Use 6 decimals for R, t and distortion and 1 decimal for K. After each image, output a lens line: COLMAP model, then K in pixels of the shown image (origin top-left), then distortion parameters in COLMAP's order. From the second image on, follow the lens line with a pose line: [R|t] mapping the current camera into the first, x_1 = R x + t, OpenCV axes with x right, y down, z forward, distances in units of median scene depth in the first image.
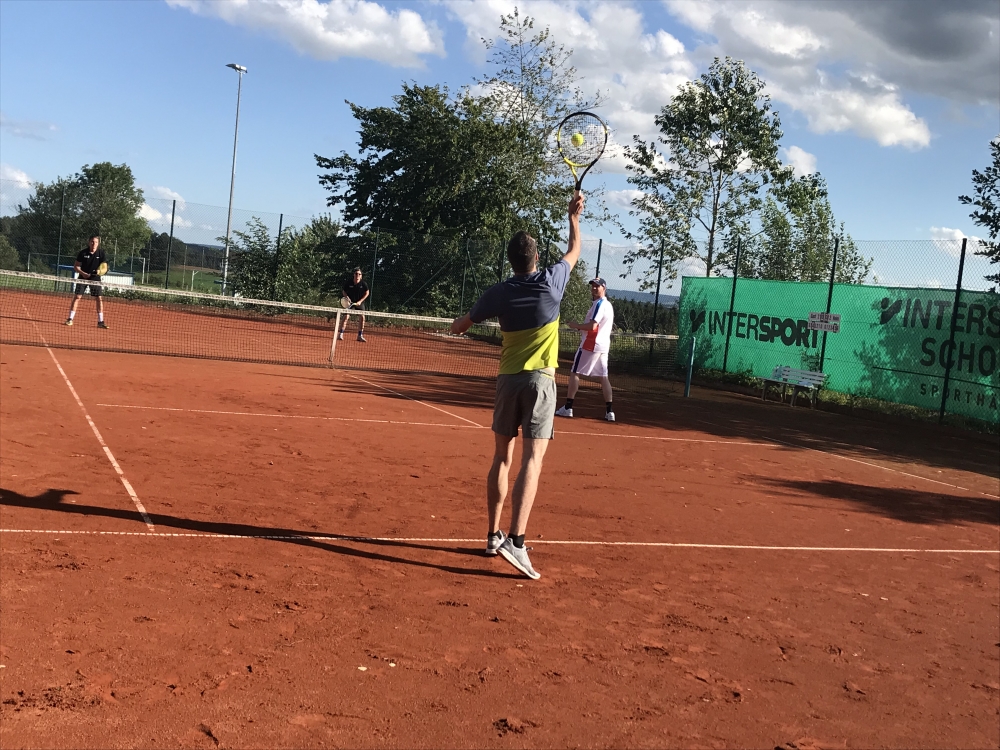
lens RADIAL K [[1248.3, 0, 495.2], [0, 1248.3, 323.4], [0, 0, 1]] dist [0.109355, 0.000000]
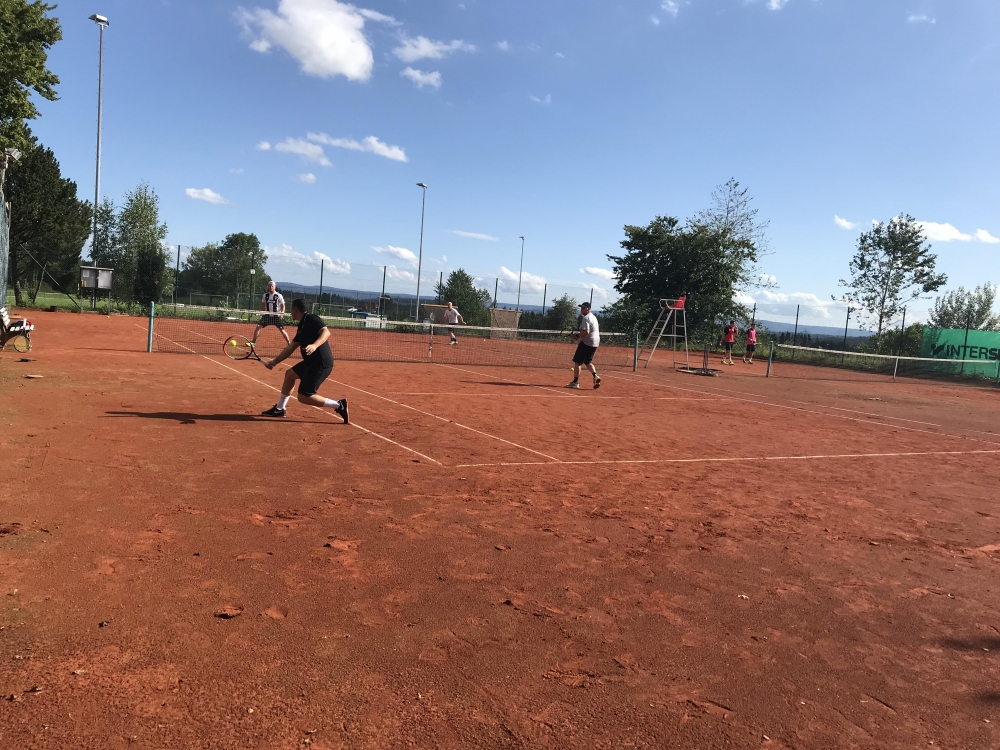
lens RADIAL K [[829.6, 0, 499.5], [0, 829.6, 379.9], [0, 0, 1]] dist [0.025045, -0.014792]
pose [[0.990658, -0.042159, 0.129691, -0.447002], [0.032654, 0.996681, 0.074565, -0.047217], [-0.132404, -0.069634, 0.988747, -0.177120]]
